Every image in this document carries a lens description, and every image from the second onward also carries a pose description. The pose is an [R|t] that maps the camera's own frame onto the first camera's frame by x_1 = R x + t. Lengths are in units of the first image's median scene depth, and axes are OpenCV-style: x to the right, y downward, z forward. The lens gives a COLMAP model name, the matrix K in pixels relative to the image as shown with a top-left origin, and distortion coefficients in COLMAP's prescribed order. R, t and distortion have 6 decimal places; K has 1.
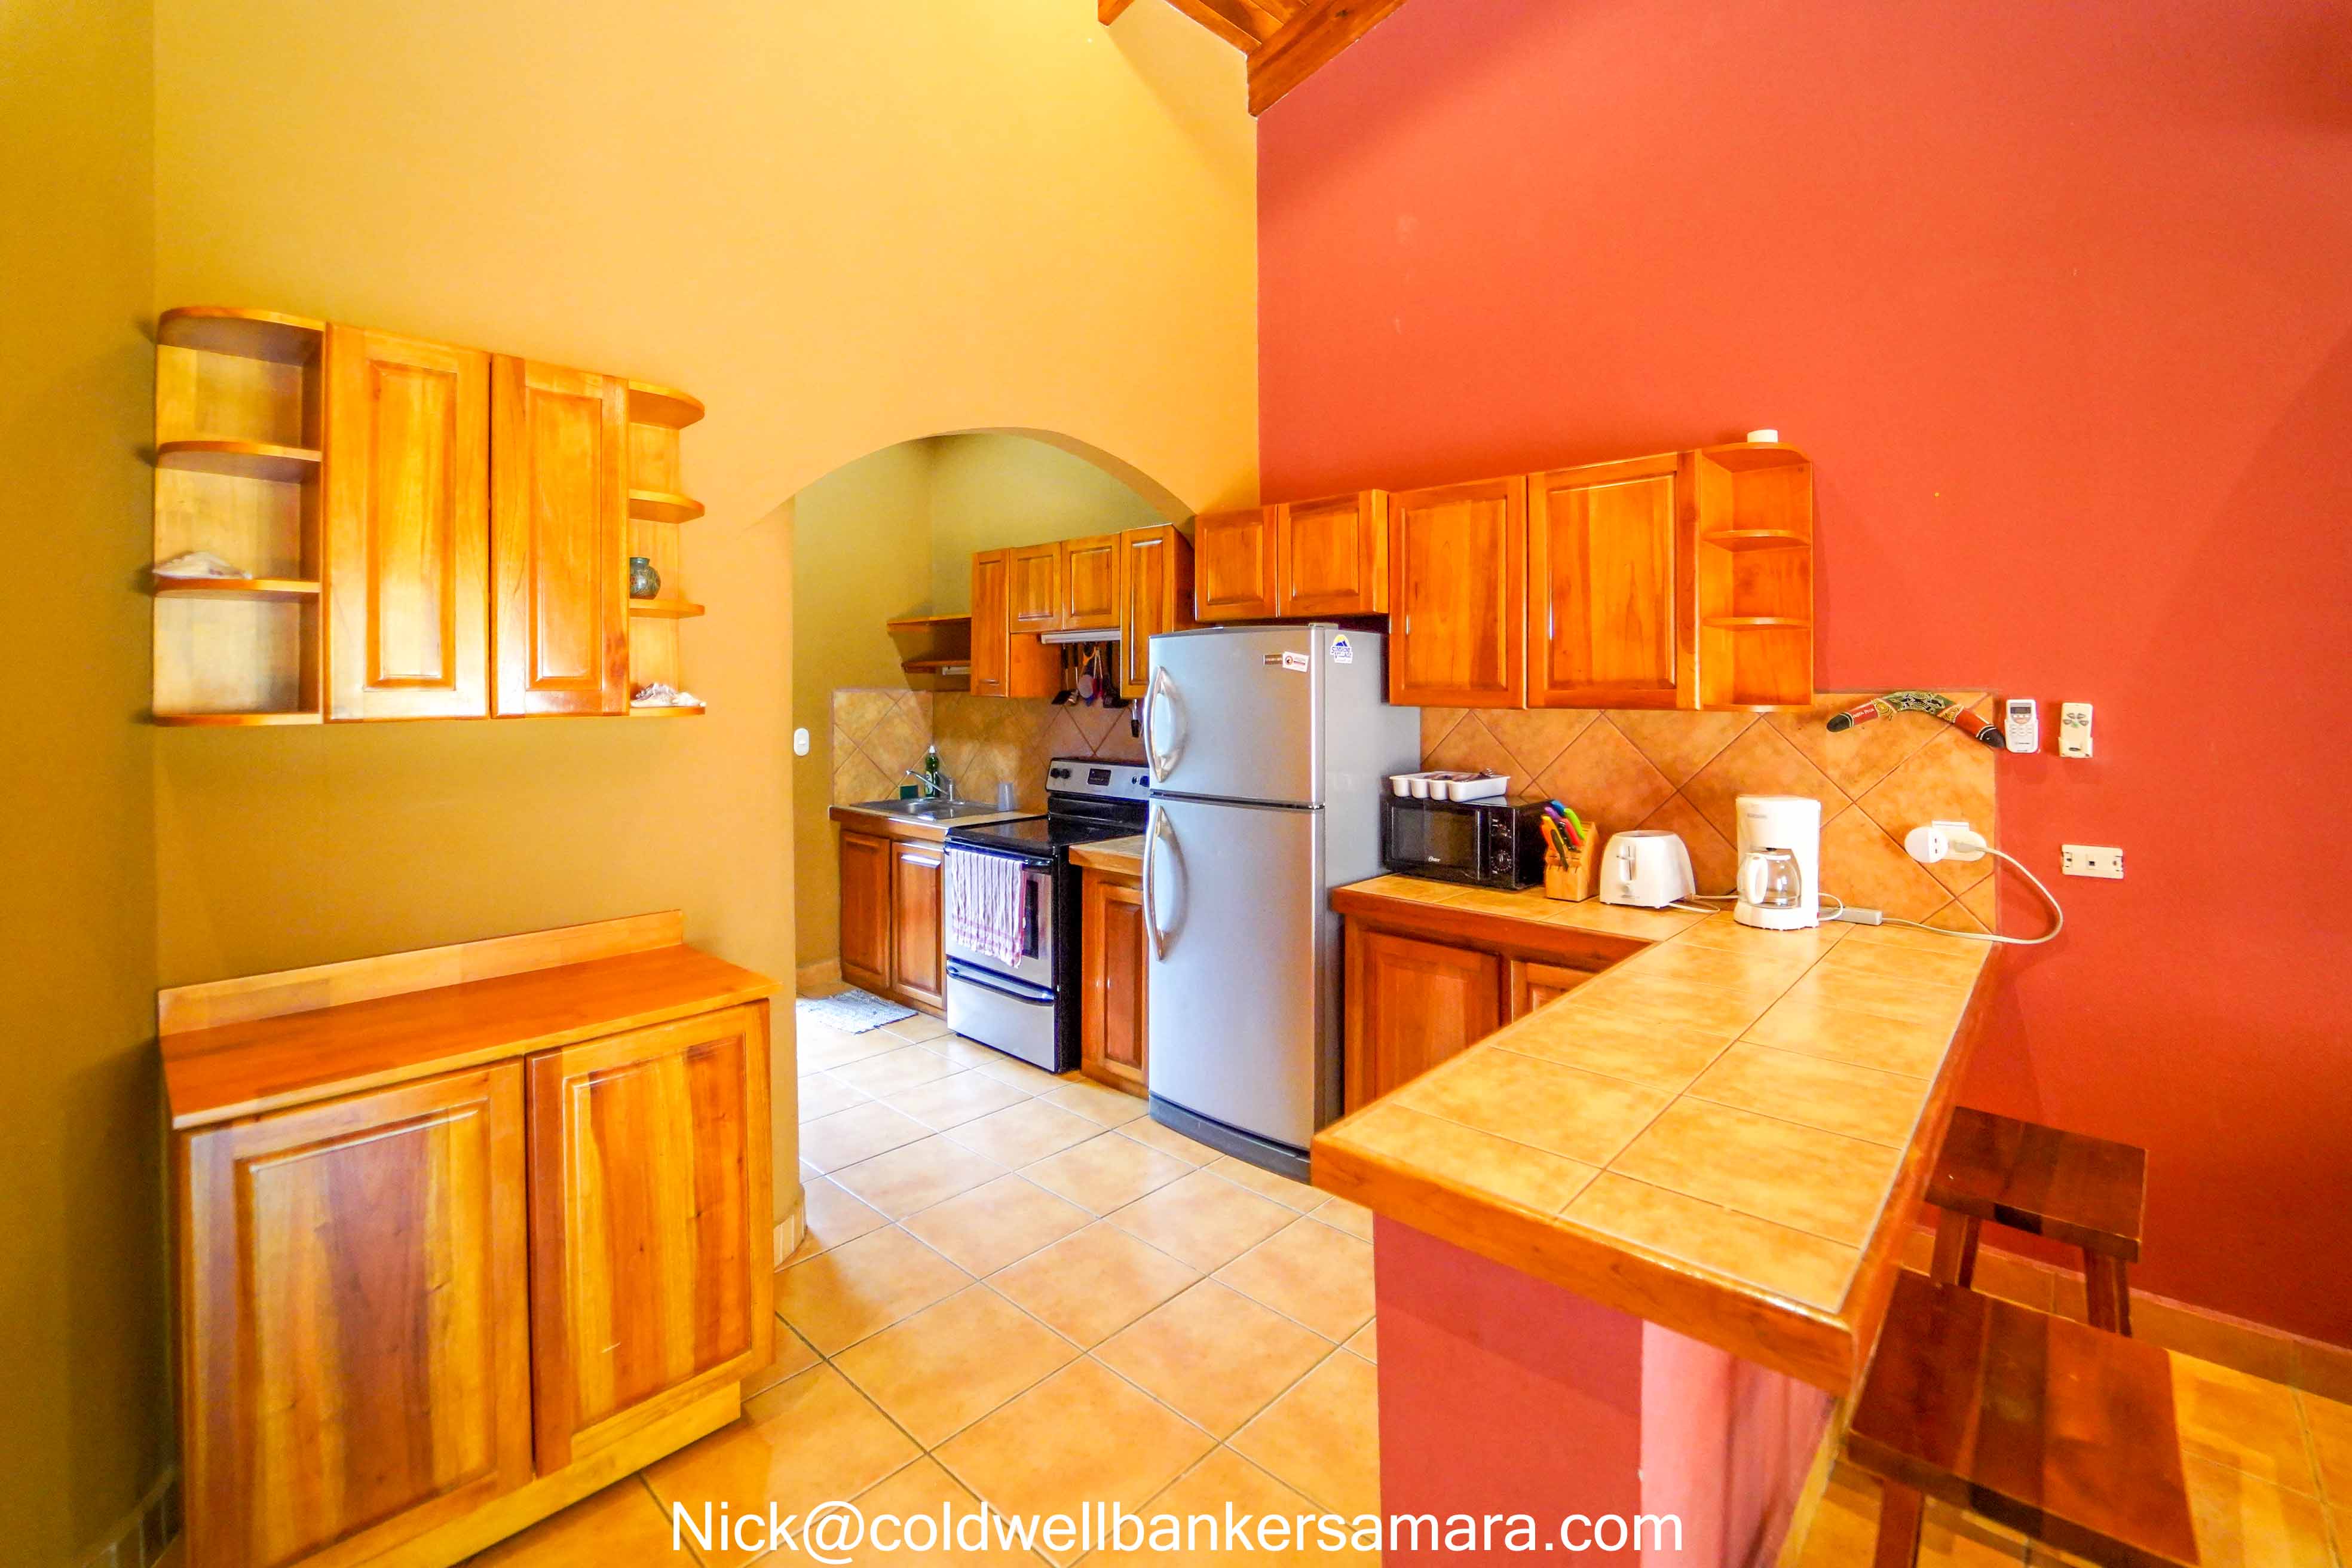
lens RADIAL K [[1018.2, 0, 1198.5], [0, 1018.2, 680.0], [0, 0, 1]] dist [-0.021088, 0.000085]
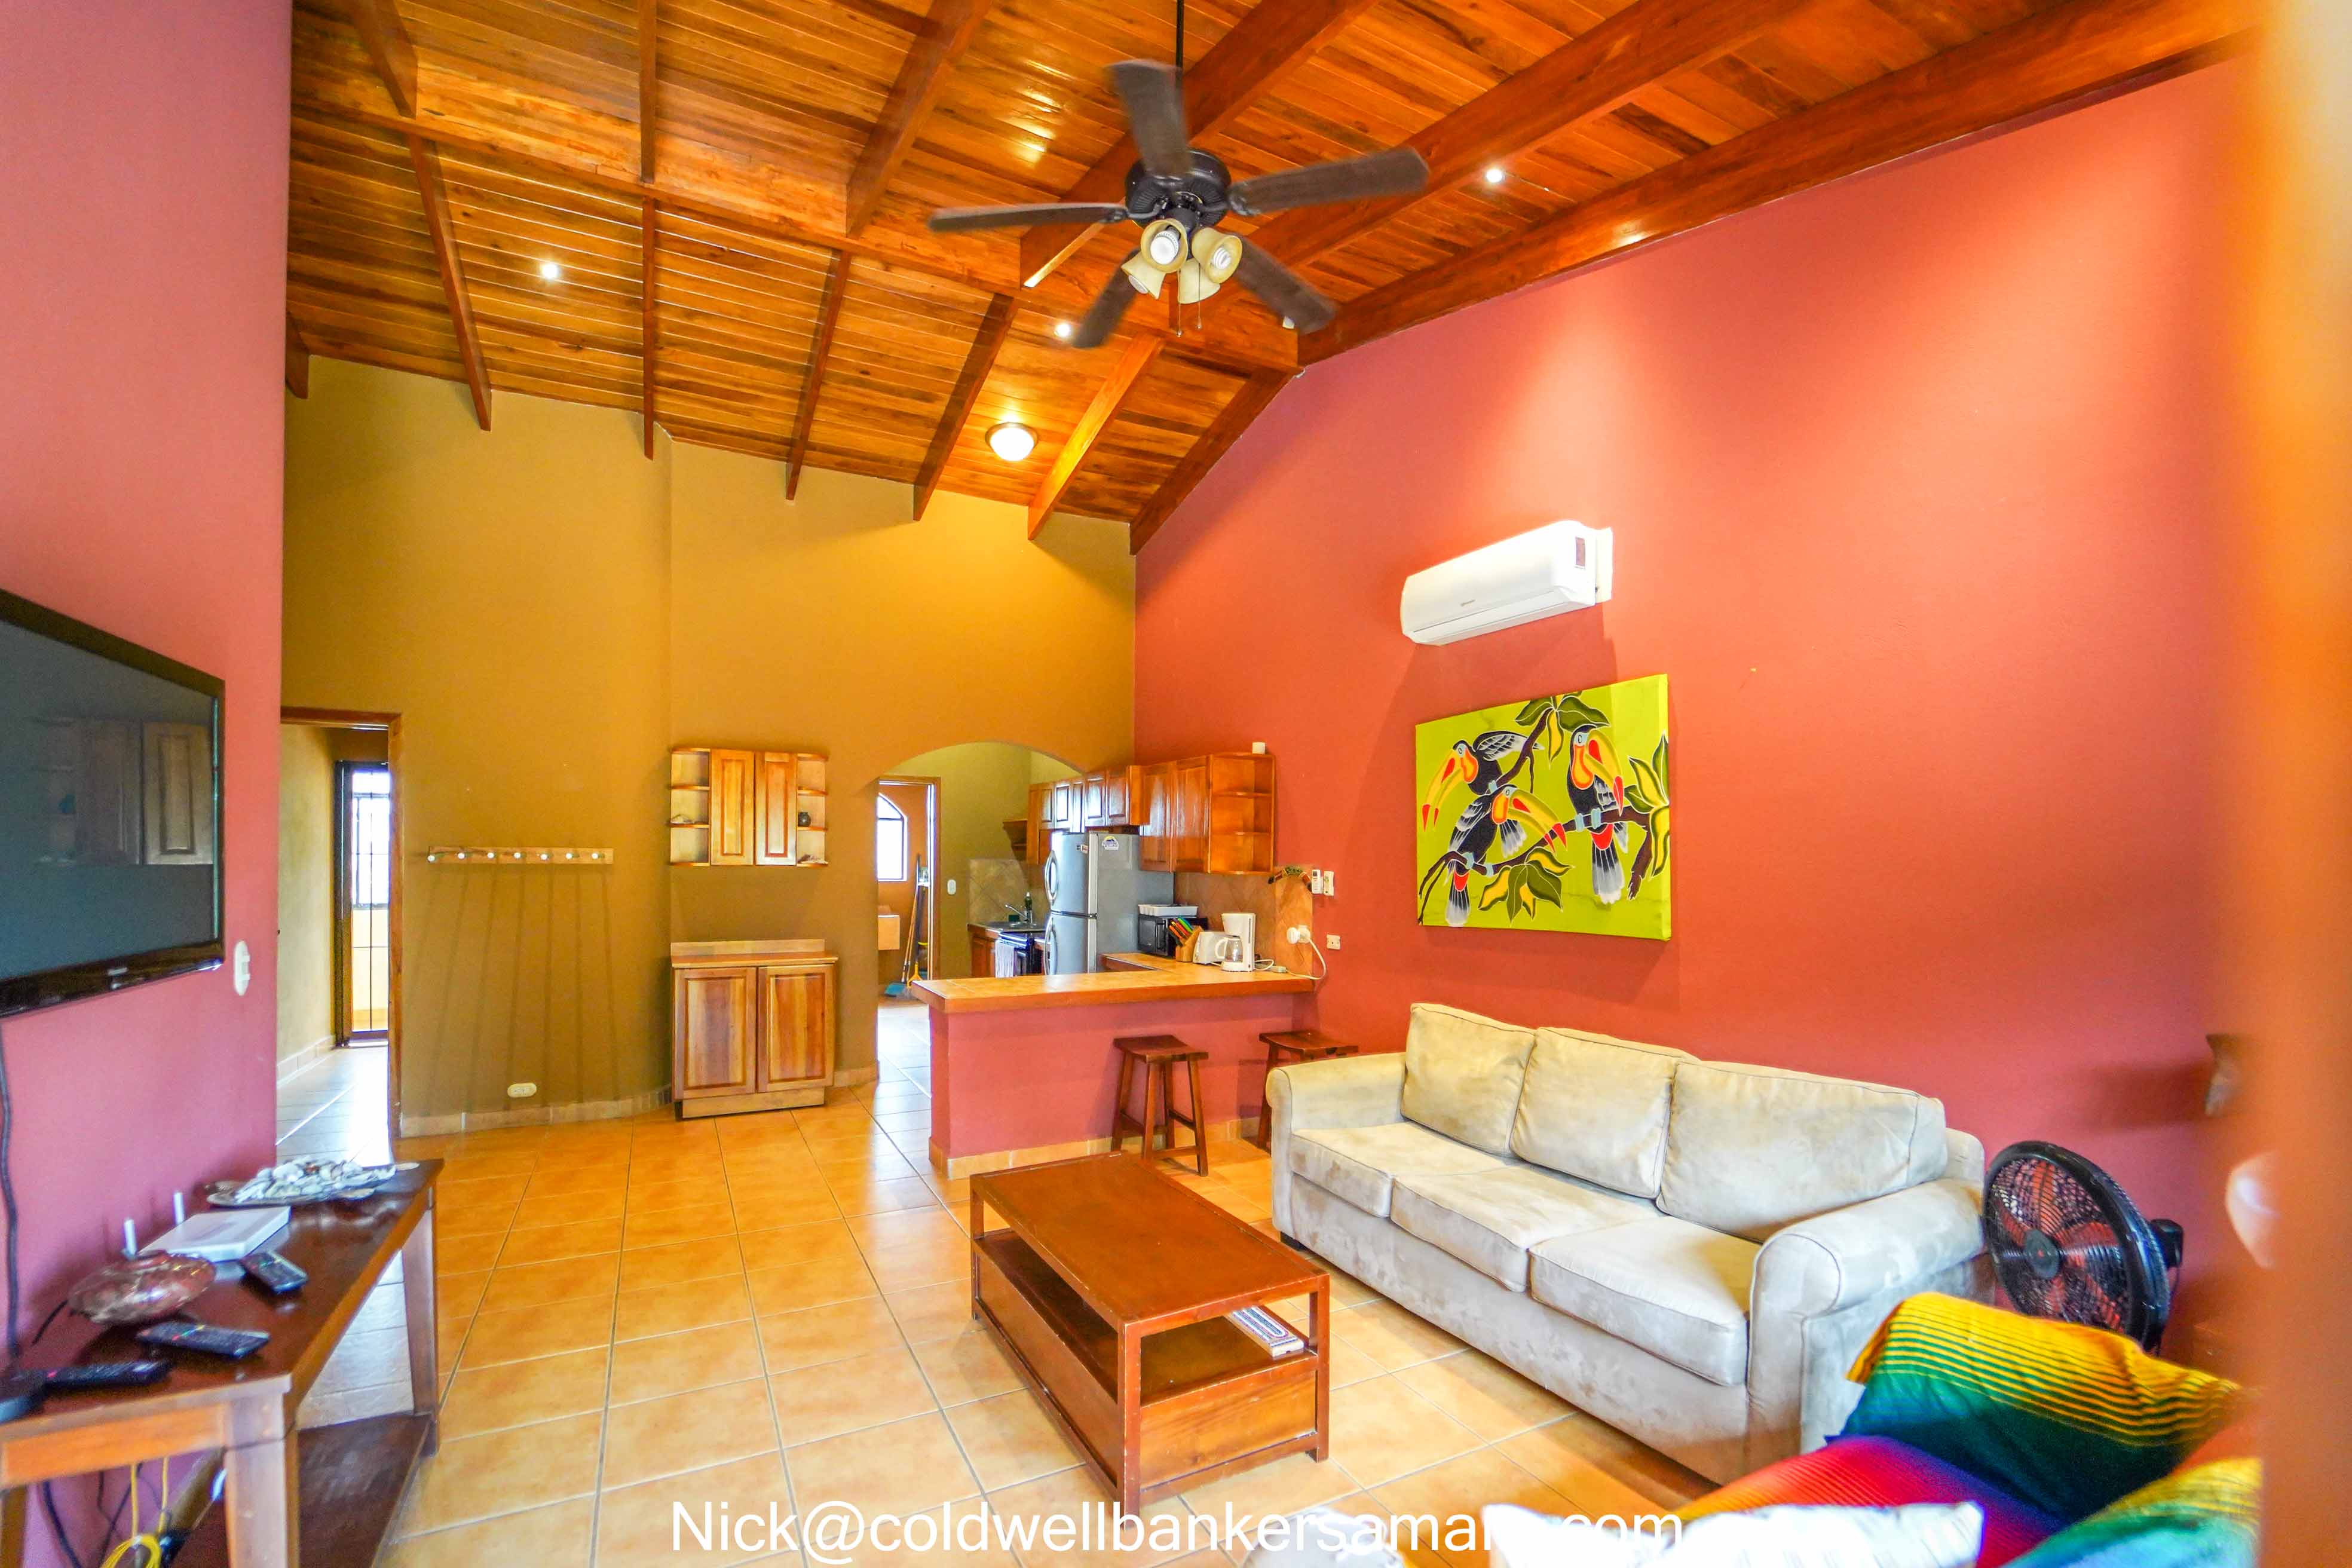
lens RADIAL K [[1000.5, 0, 1159.1], [0, 1000.5, 861.6], [0, 0, 1]] dist [-0.000611, -0.000155]
pose [[0.935419, 0.014627, -0.353237, 1.073317], [-0.012194, 0.999884, 0.009113, -0.012409], [0.353330, -0.004217, 0.935489, -1.003888]]
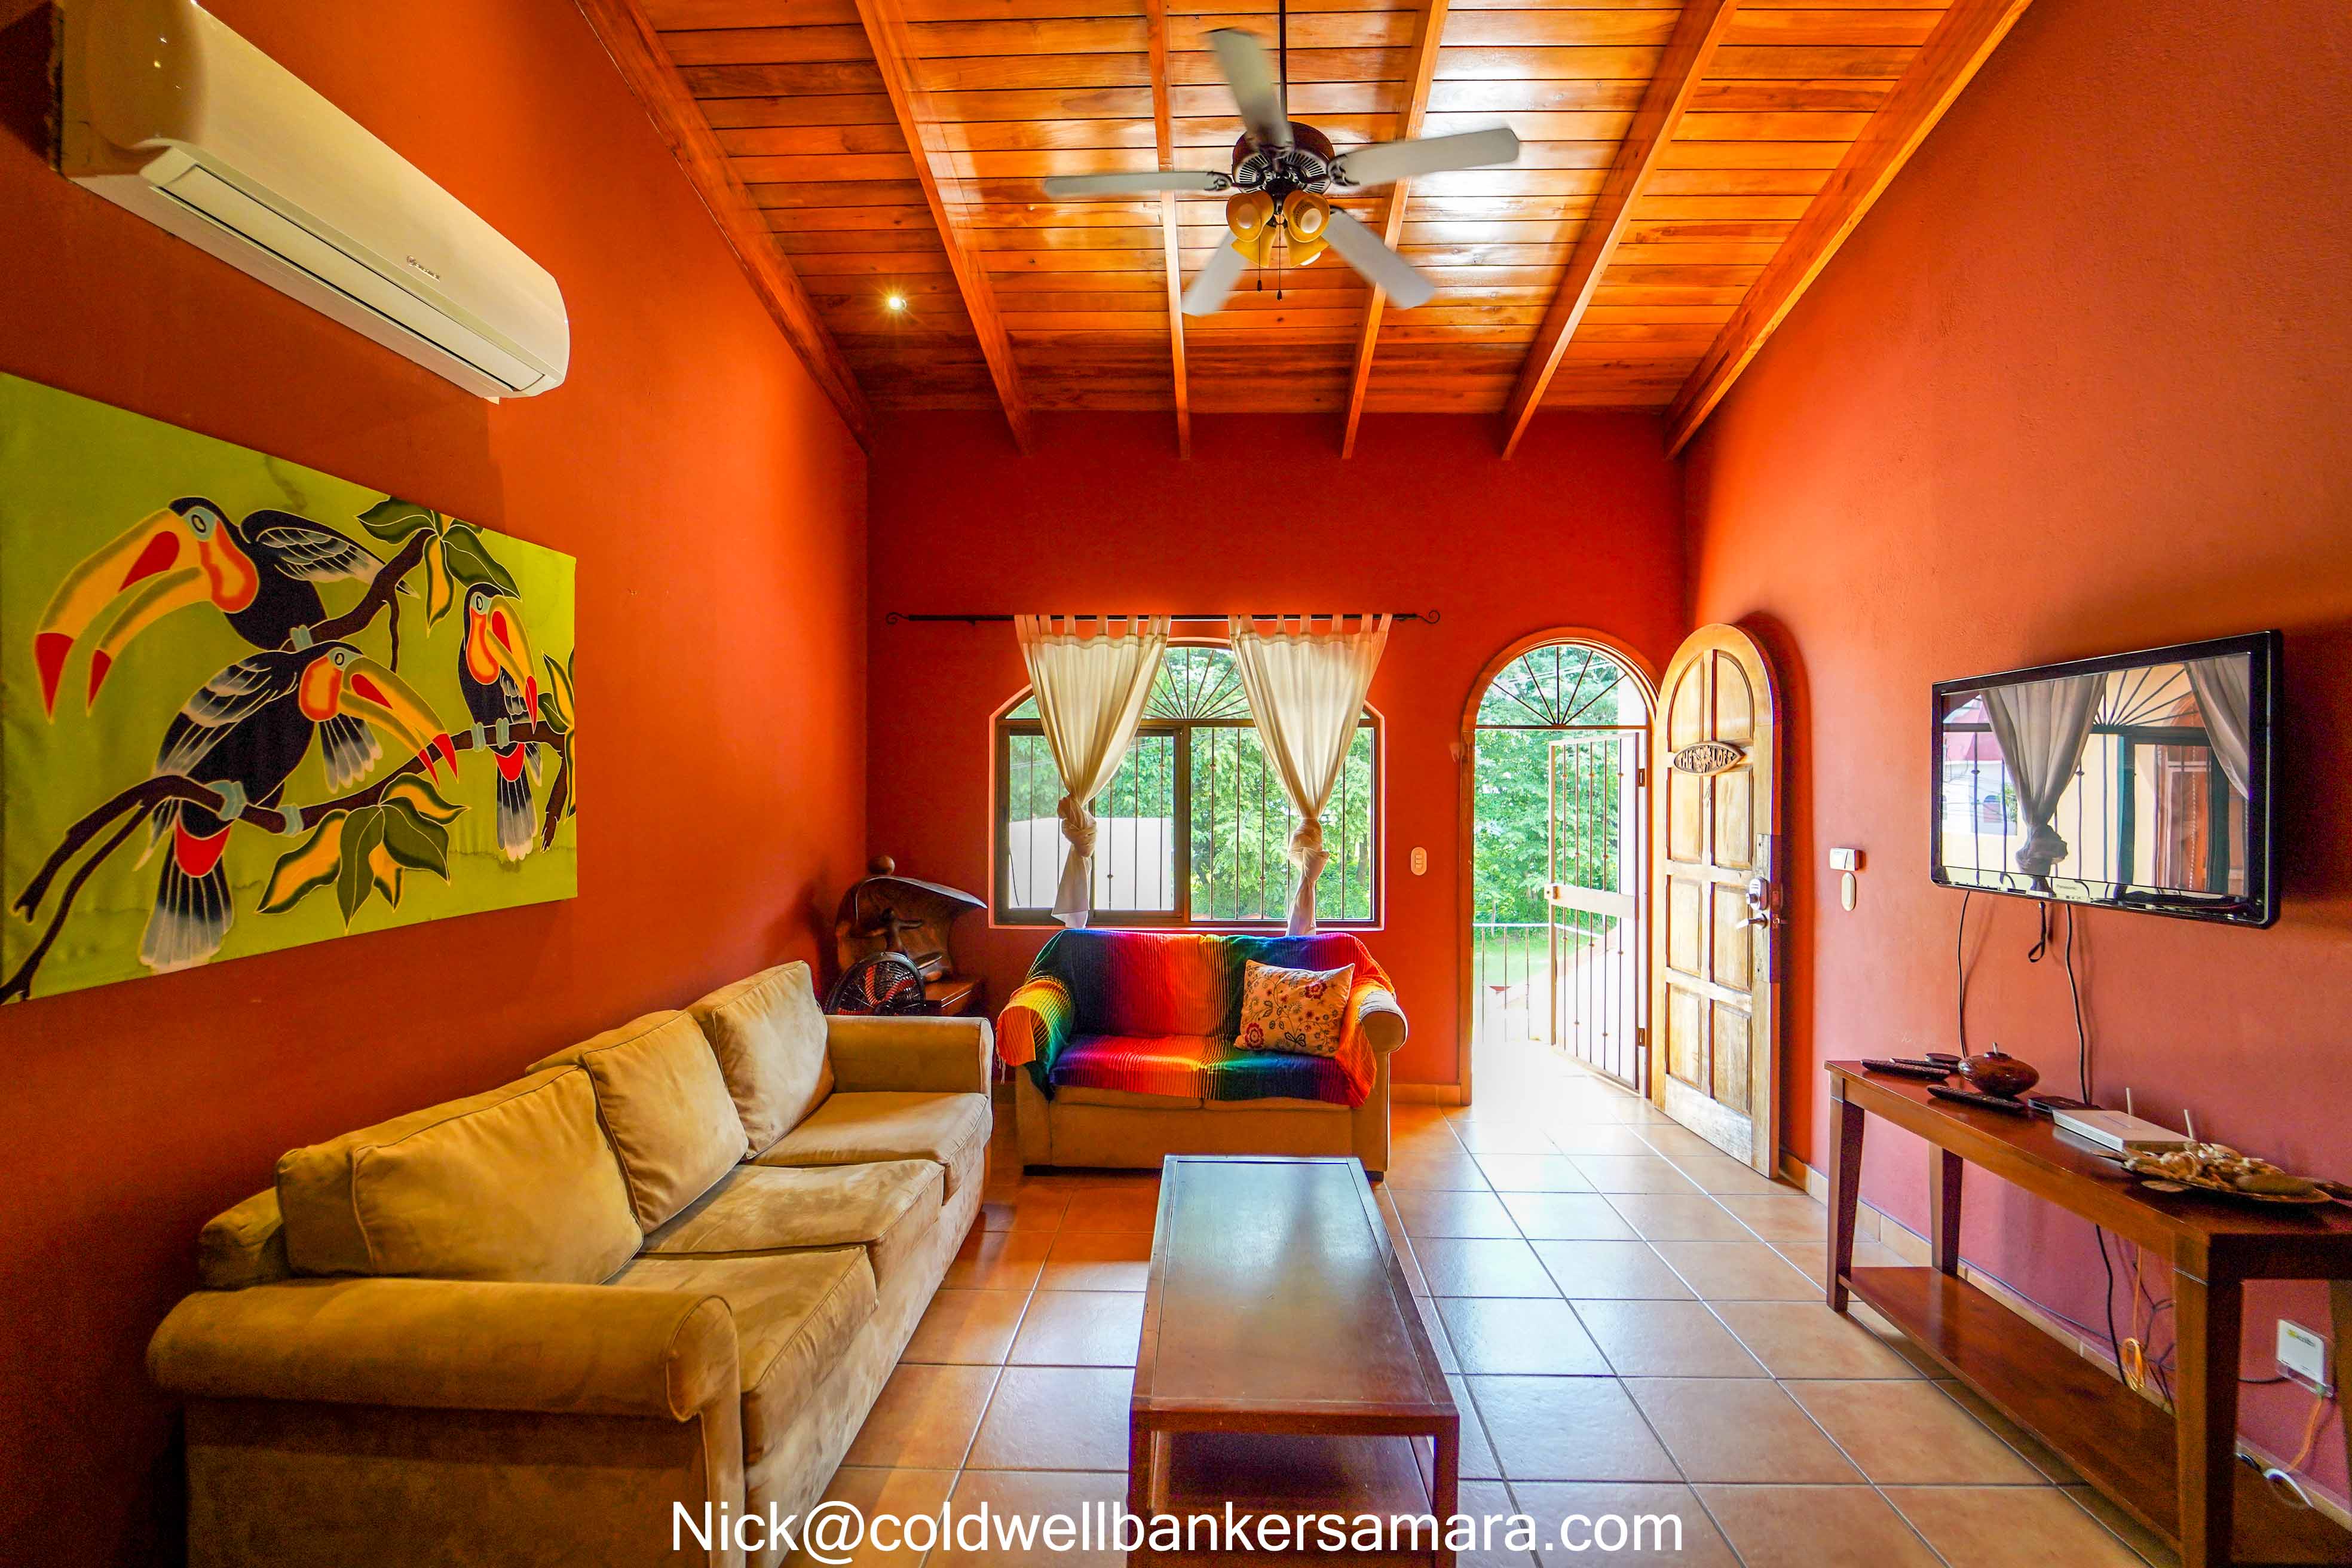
lens RADIAL K [[990.1, 0, 1193.2], [0, 990.1, 797.2], [0, 0, 1]] dist [-0.016898, -0.000511]
pose [[-0.651855, 0.002703, 0.758339, 0.133716], [-0.002202, 0.999983, -0.005457, -0.006071], [-0.758340, -0.005227, -0.651838, 0.500430]]
